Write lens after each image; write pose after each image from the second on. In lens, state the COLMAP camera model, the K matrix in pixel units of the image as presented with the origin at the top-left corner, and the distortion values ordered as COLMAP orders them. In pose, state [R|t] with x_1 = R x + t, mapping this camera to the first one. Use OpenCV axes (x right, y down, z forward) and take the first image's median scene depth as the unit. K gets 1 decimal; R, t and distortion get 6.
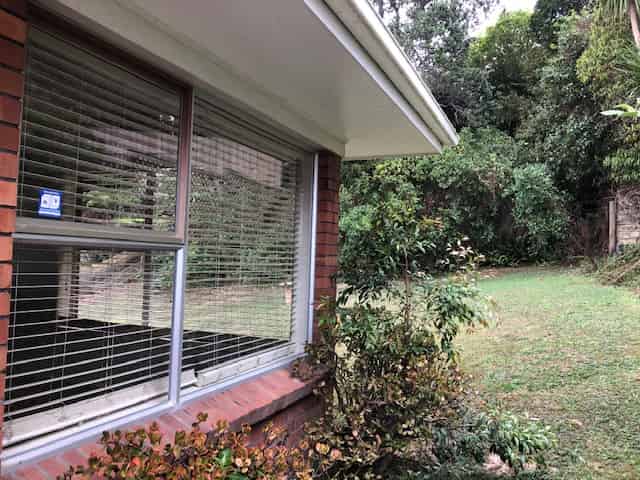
lens RADIAL K [[520.1, 0, 320.0], [0, 520.1, 240.0], [0, 0, 1]] dist [0.003566, 0.006521]
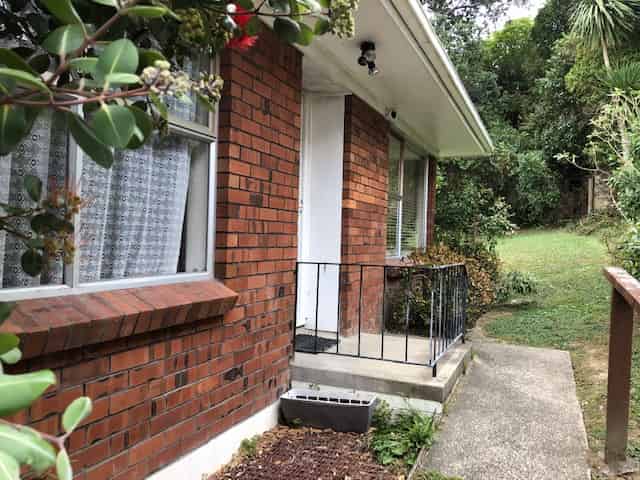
lens RADIAL K [[520.1, 0, 320.0], [0, 520.1, 240.0], [0, 0, 1]] dist [0.003566, 0.006521]
pose [[0.999967, -0.007511, 0.003120, -0.135166], [0.007375, 0.999108, 0.041583, 0.021055], [-0.003430, -0.041558, 0.999130, -0.325252]]
